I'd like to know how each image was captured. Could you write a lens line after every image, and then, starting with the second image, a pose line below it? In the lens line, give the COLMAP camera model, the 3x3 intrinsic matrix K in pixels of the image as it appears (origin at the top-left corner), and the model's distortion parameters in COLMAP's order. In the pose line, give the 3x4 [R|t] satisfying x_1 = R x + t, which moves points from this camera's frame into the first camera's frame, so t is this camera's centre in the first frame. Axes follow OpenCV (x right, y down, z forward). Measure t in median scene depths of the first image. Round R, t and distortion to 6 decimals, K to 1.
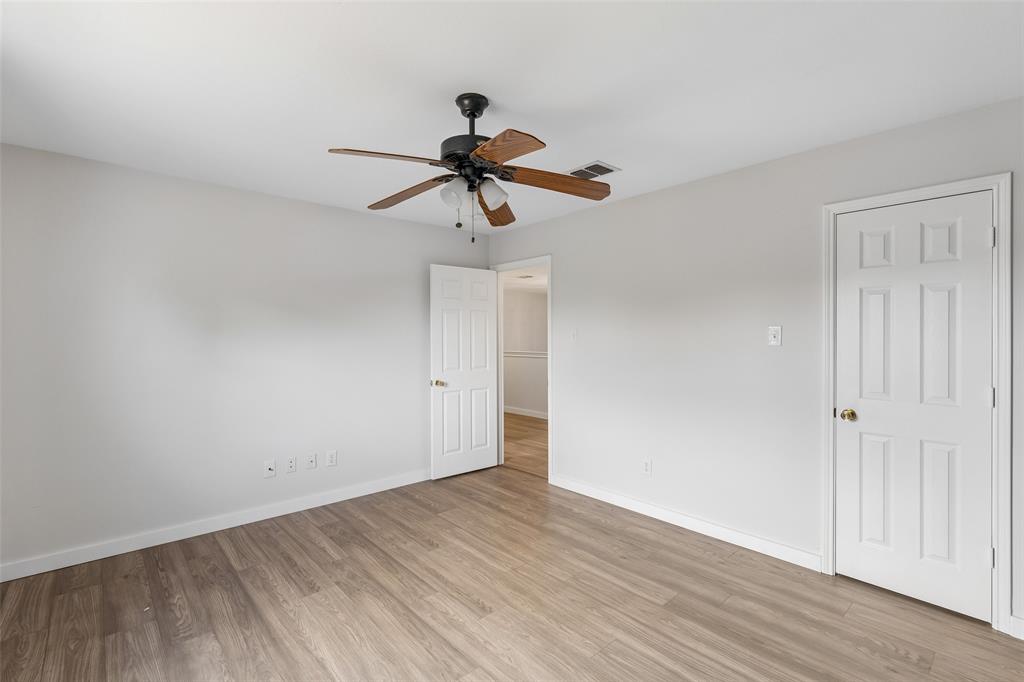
lens RADIAL K [[466.4, 0, 507.1], [0, 466.4, 338.9], [0, 0, 1]] dist [0.005931, -0.000065]
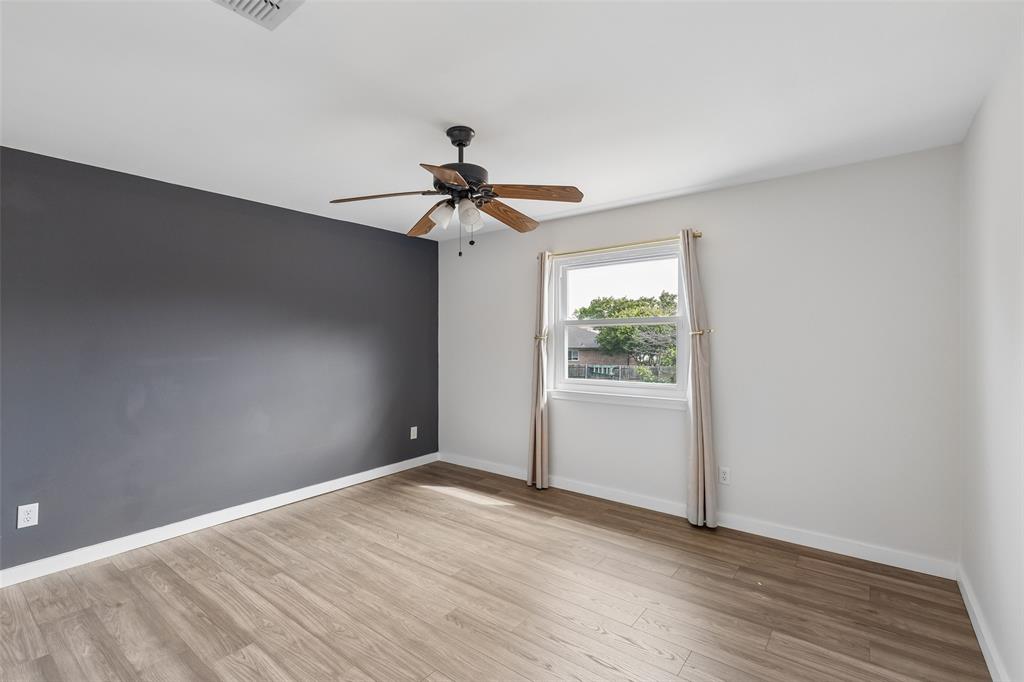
lens RADIAL K [[460.0, 0, 512.6], [0, 460.0, 339.6], [0, 0, 1]] dist [0.004433, -0.000447]
pose [[-0.980946, 0.003116, -0.194254, 0.017152], [0.001789, 0.999974, 0.007006, -0.011693], [0.194271, 0.006525, -0.980926, 2.024692]]
